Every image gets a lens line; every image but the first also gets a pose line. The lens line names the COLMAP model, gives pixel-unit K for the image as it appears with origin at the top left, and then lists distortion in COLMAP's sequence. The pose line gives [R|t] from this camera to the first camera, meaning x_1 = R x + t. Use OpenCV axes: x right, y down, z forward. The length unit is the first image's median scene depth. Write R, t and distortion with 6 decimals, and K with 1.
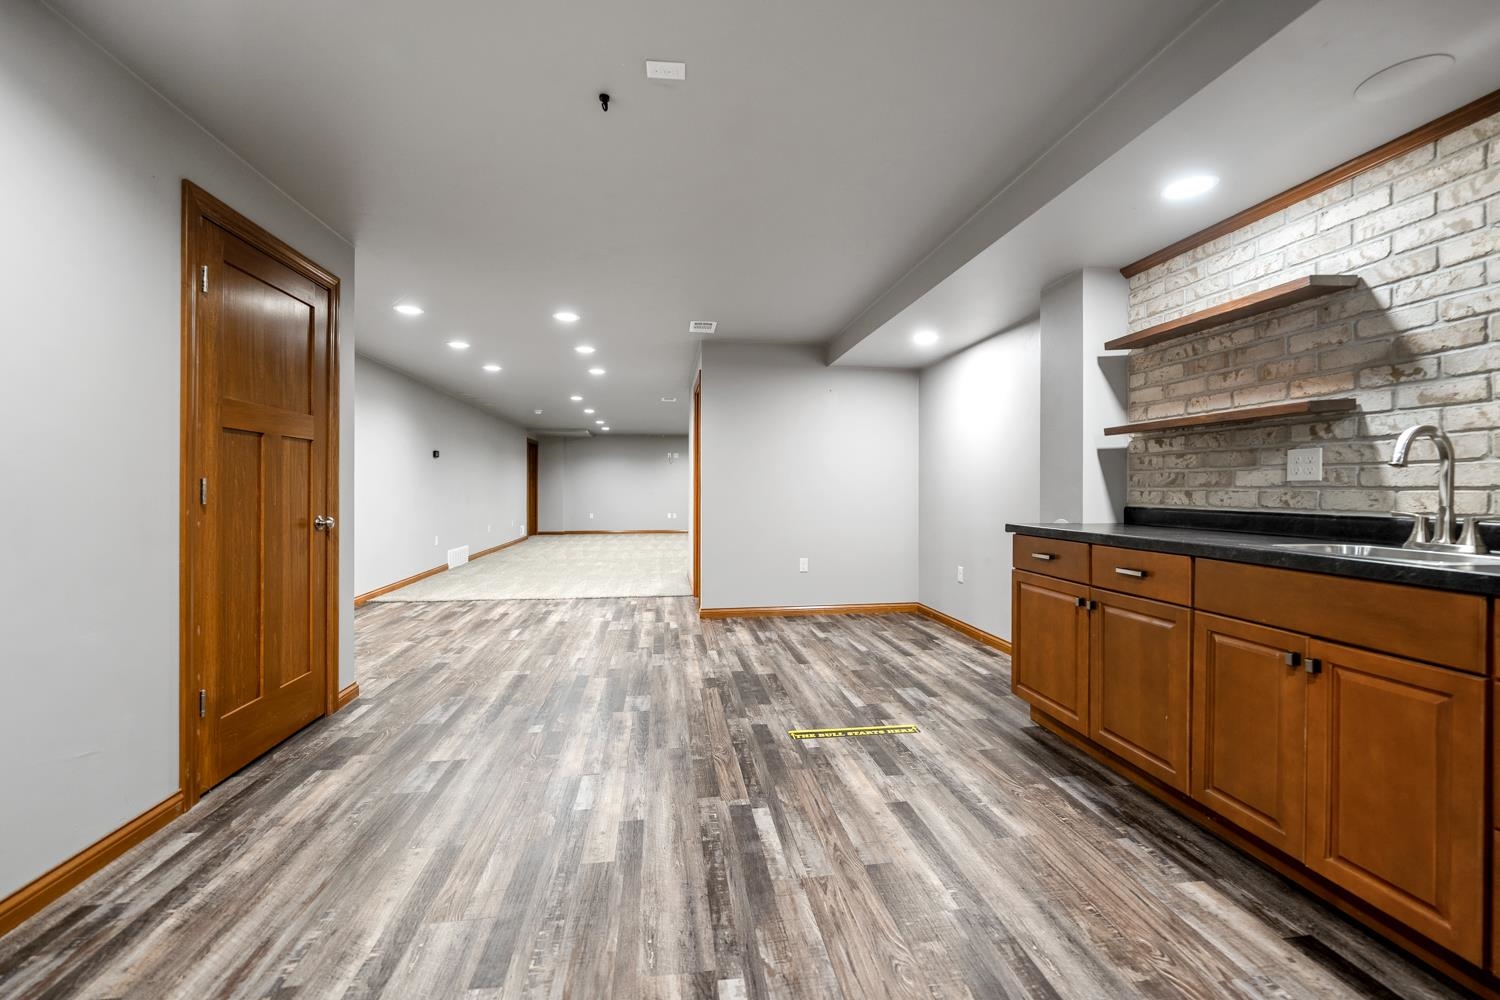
lens RADIAL K [[634.5, 0, 749.4], [0, 634.5, 489.3], [0, 0, 1]] dist [-0.001861, -0.000242]
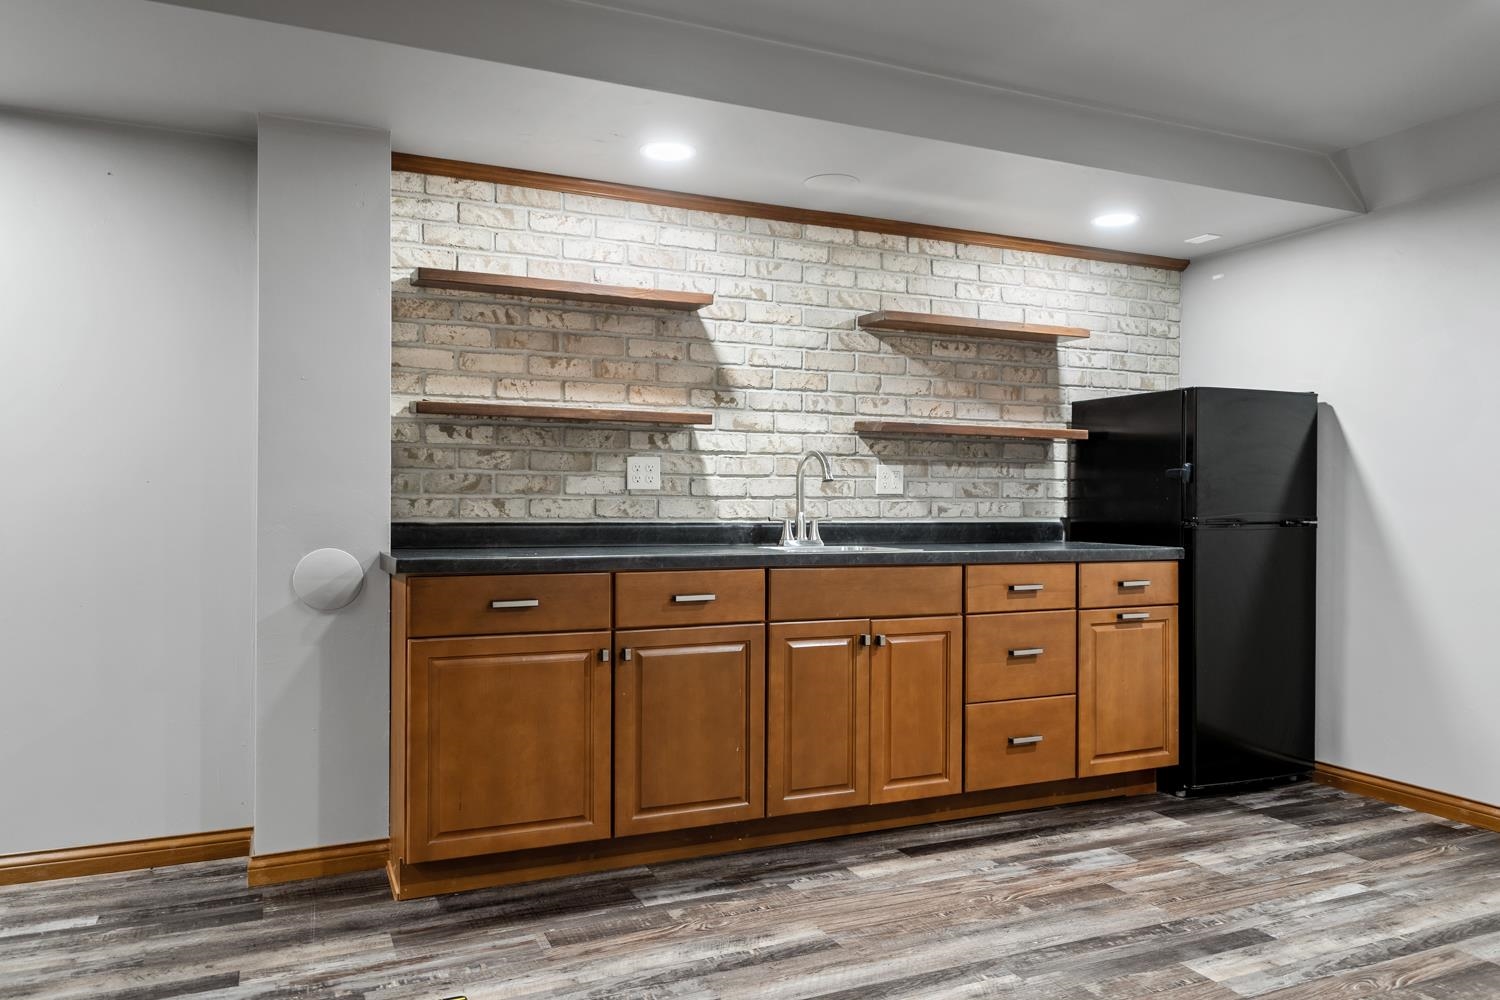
lens RADIAL K [[982.6, 0, 748.3], [0, 982.6, 507.1], [0, 0, 1]] dist [0.010982, -0.000766]
pose [[-0.262304, -0.013901, 0.964885, -0.645089], [-0.008322, 0.999892, 0.012143, -0.005554], [-0.964950, -0.004845, -0.262391, 1.240515]]
